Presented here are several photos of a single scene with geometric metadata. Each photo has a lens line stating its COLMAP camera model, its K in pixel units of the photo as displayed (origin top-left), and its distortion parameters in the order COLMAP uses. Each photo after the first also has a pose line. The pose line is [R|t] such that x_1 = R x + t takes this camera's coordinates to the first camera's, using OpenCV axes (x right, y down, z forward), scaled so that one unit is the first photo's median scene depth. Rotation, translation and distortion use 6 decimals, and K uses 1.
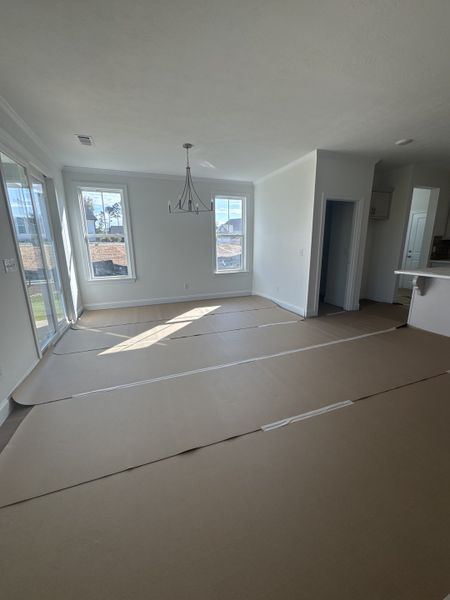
lens RADIAL K [[240.5, 0, 227.7], [0, 240.5, 298.8], [0, 0, 1]] dist [0.000462, 0.000132]
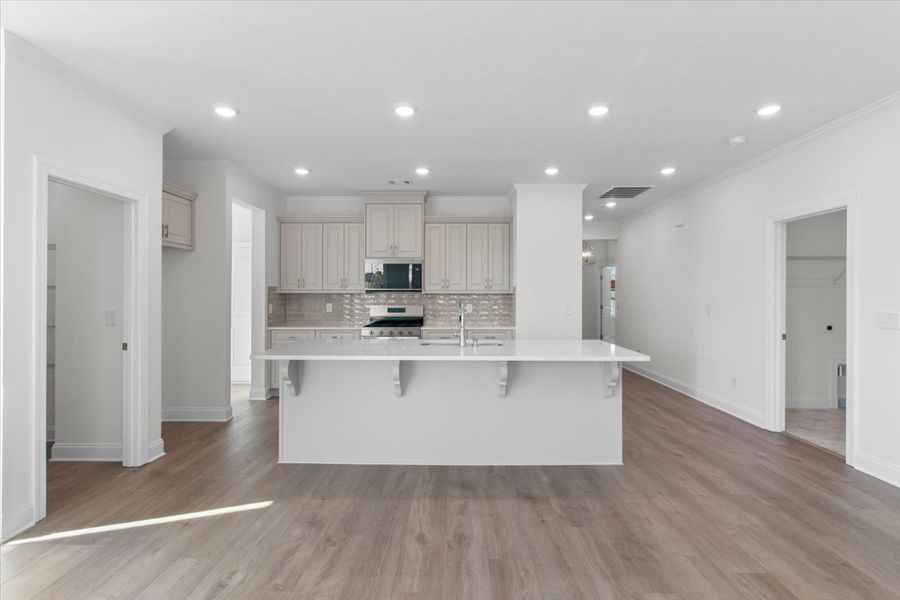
lens RADIAL K [[430.5, 0, 454.5], [0, 430.5, 290.6], [0, 0, 1]] dist [-0.002711, -0.000216]
pose [[0.363143, 0.021393, 0.931488, 0.037547], [0.203662, 0.973738, -0.101762, -0.053586], [-0.909202, 0.226663, 0.349250, 0.229395]]
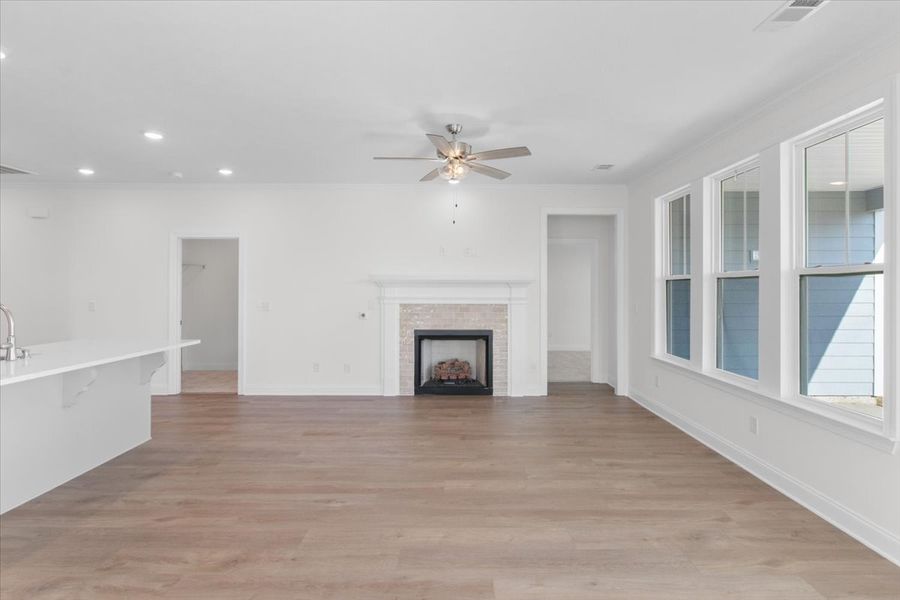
lens RADIAL K [[430.5, 0, 454.5], [0, 430.5, 290.6], [0, 0, 1]] dist [-0.002711, -0.000216]
pose [[-0.929464, 0.008426, 0.368817, -0.045877], [0.089537, 0.975000, 0.203368, -0.187311], [-0.357883, 0.222046, -0.906981, 0.783224]]
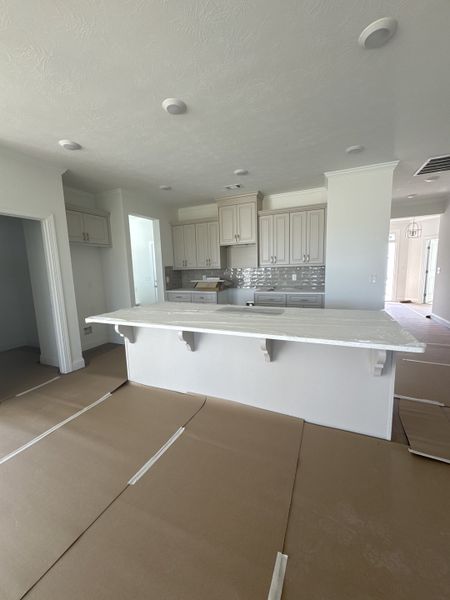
lens RADIAL K [[240.5, 0, 227.7], [0, 240.5, 298.8], [0, 0, 1]] dist [0.000462, 0.000132]
pose [[0.702706, -0.103795, 0.703868, 0.362944], [0.180545, 0.982933, -0.035300, -0.053415], [-0.688192, 0.151885, 0.709453, 0.154531]]
